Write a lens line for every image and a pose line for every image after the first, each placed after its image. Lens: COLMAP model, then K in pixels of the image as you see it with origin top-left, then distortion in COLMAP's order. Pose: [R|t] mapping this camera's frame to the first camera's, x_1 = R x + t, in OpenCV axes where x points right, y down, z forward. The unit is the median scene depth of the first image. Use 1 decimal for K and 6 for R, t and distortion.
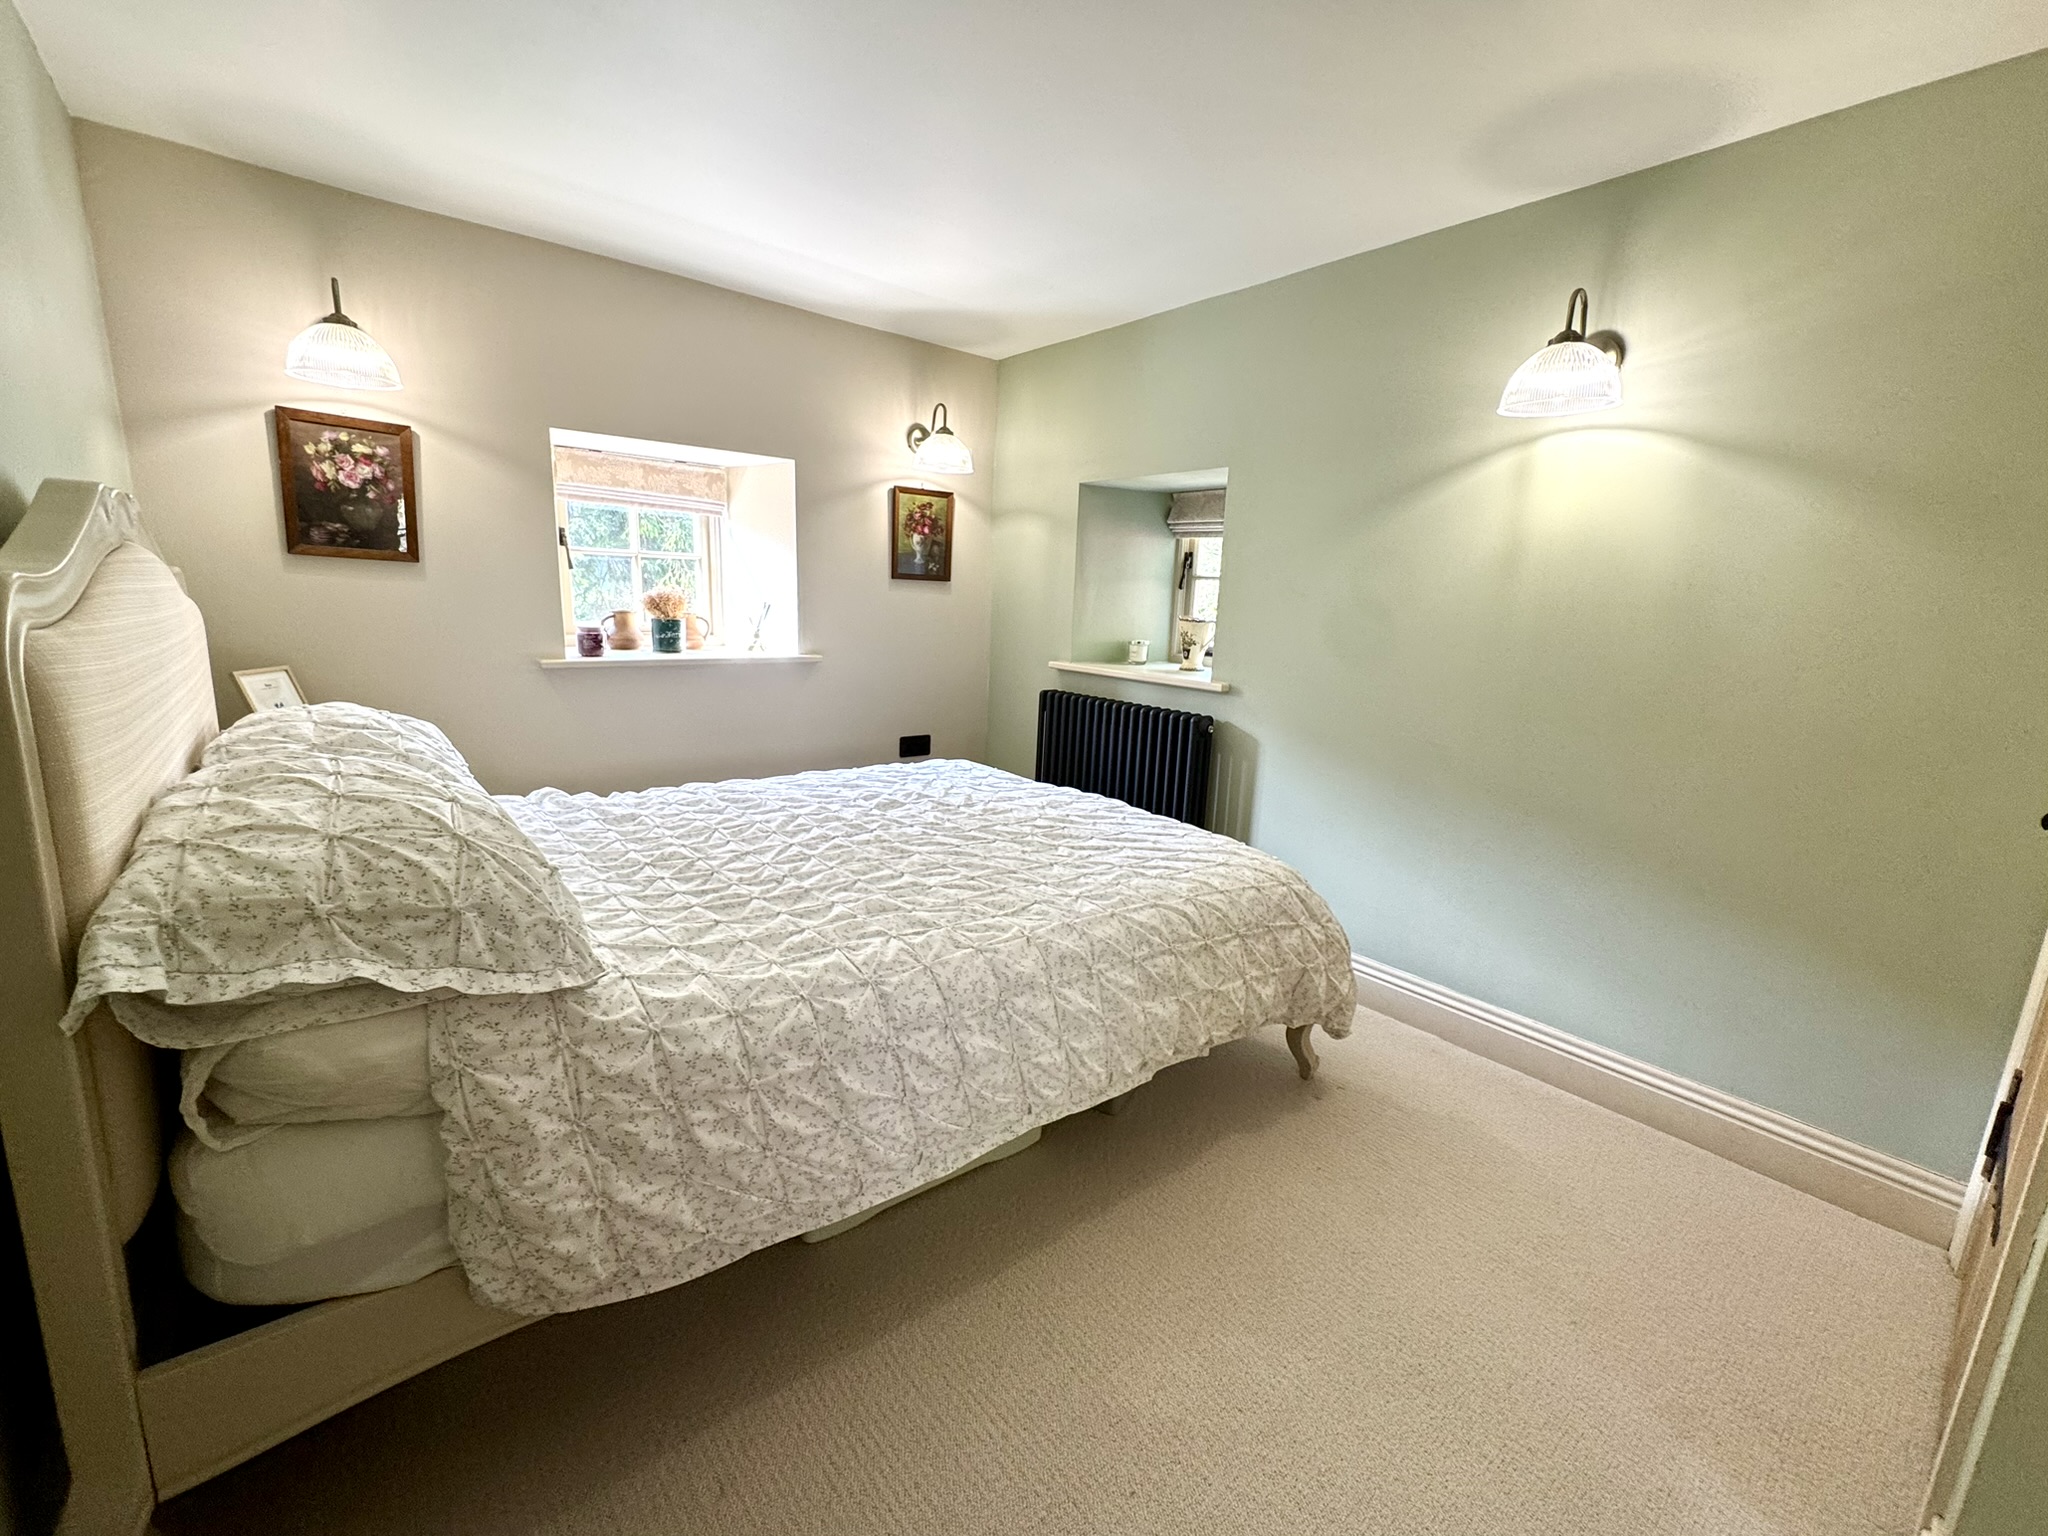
lens RADIAL K [[852.5, 0, 1013.7], [0, 852.5, 768.9], [0, 0, 1]] dist [-0.001976, -0.000231]
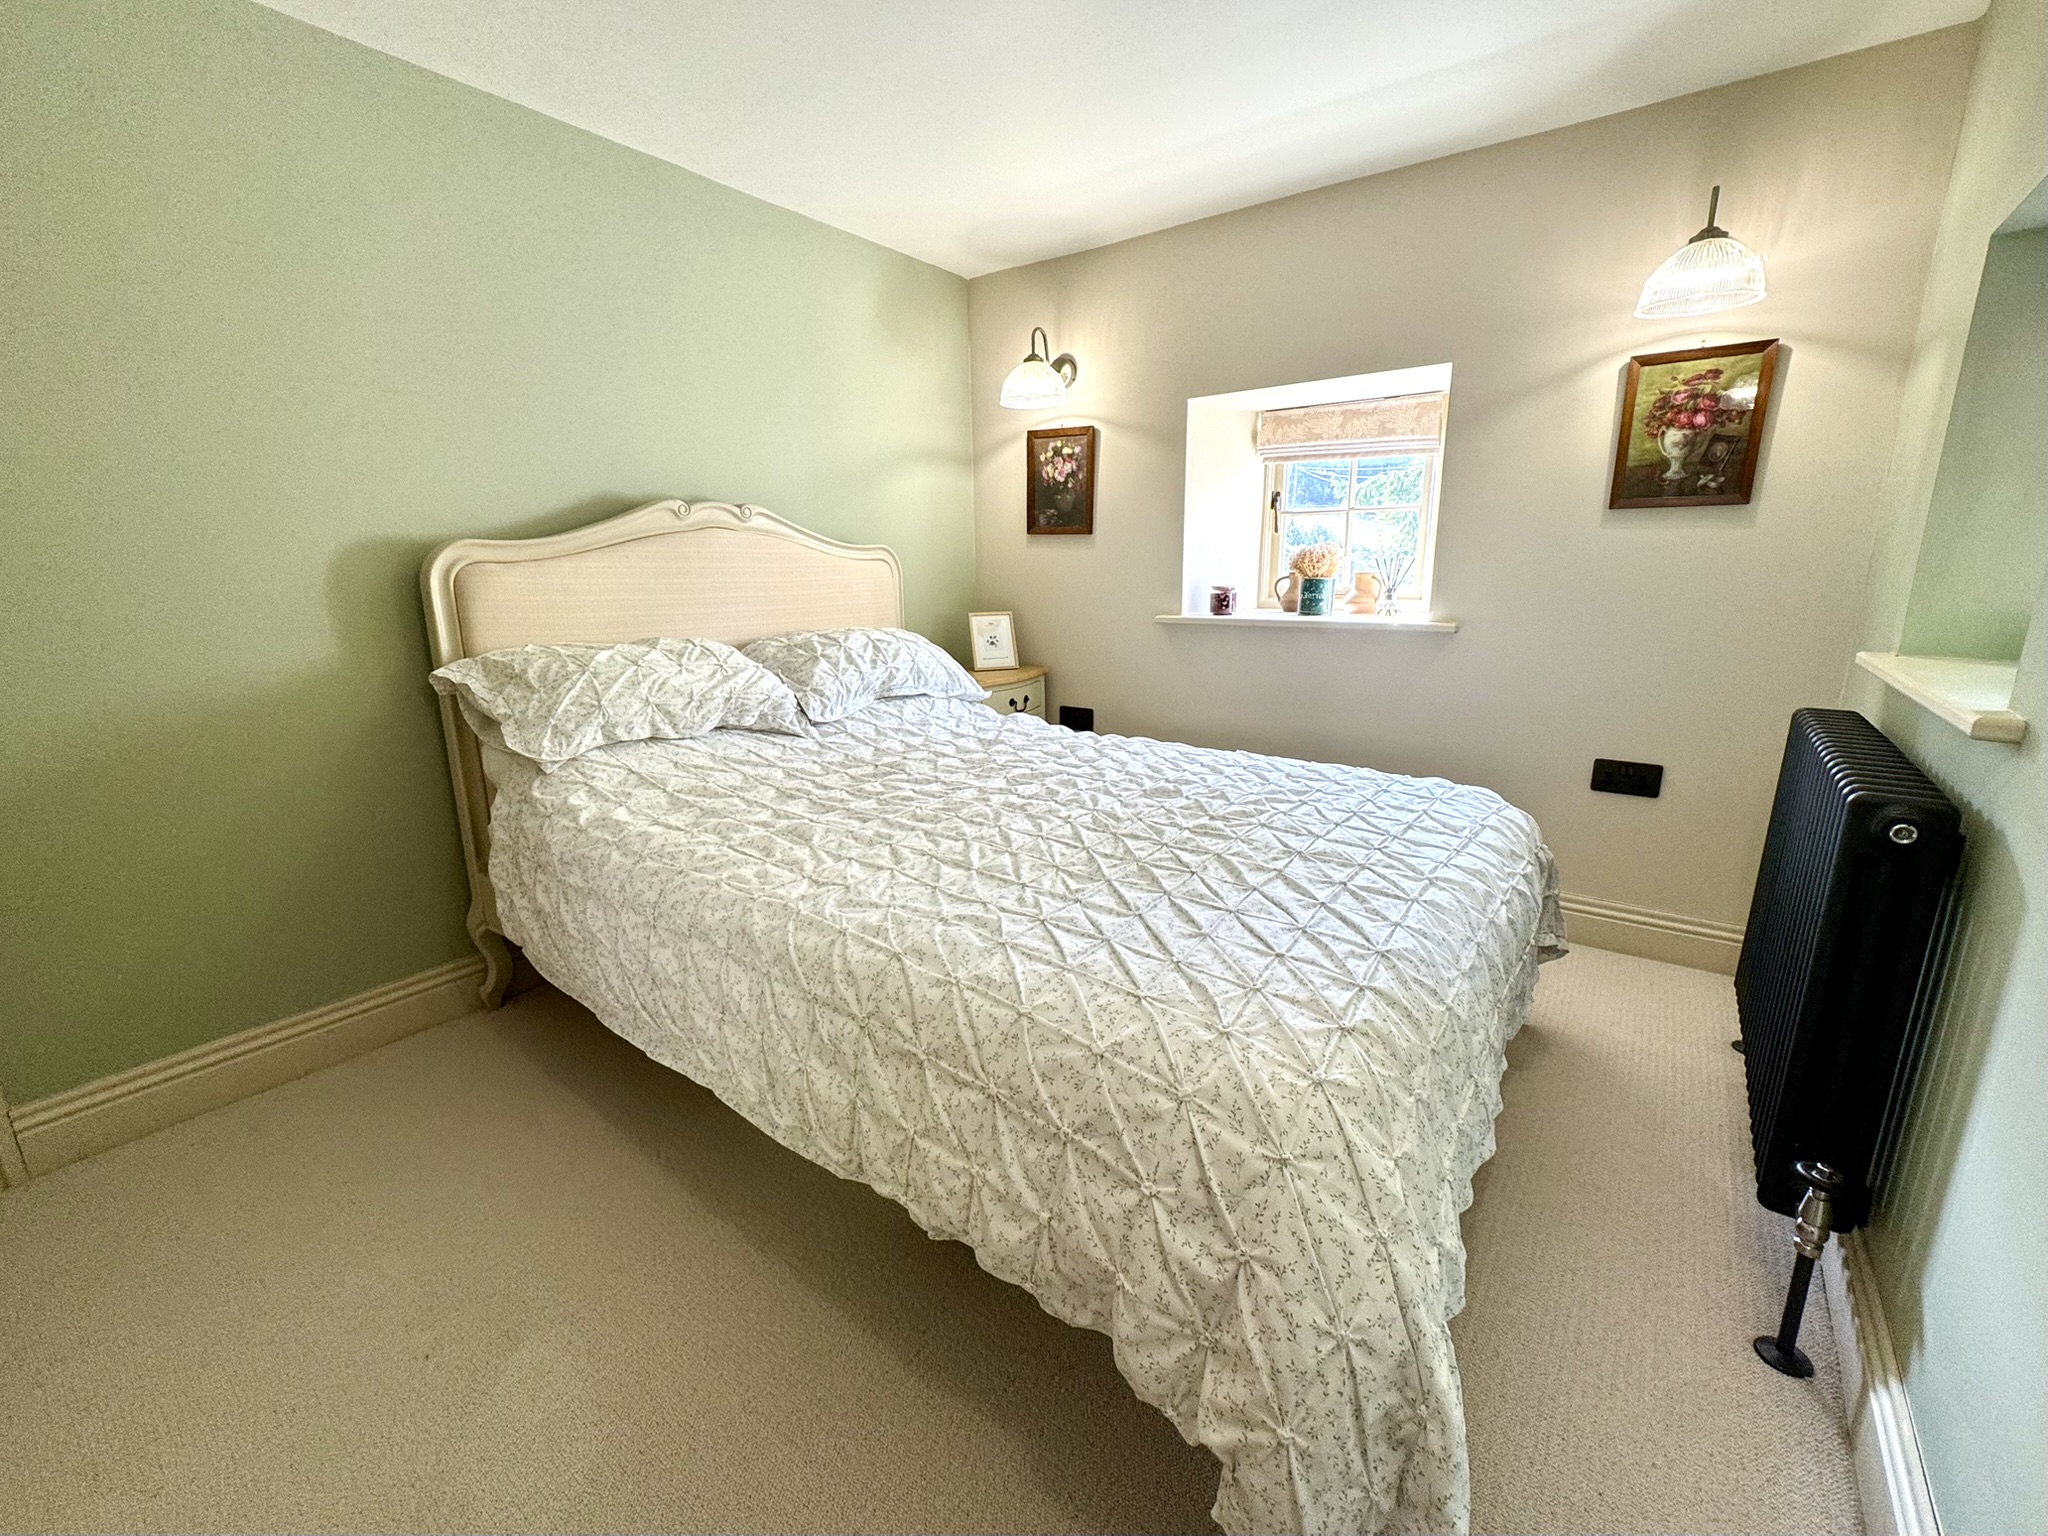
lens RADIAL K [[852.5, 0, 1018.2], [0, 852.5, 761.4], [0, 0, 1]] dist [-0.001976, -0.000231]
pose [[0.240579, 0.177445, -0.954272, 0.497473], [-0.176977, 0.974686, 0.136624, -0.061271], [0.954359, 0.136016, 0.265892, 0.552737]]
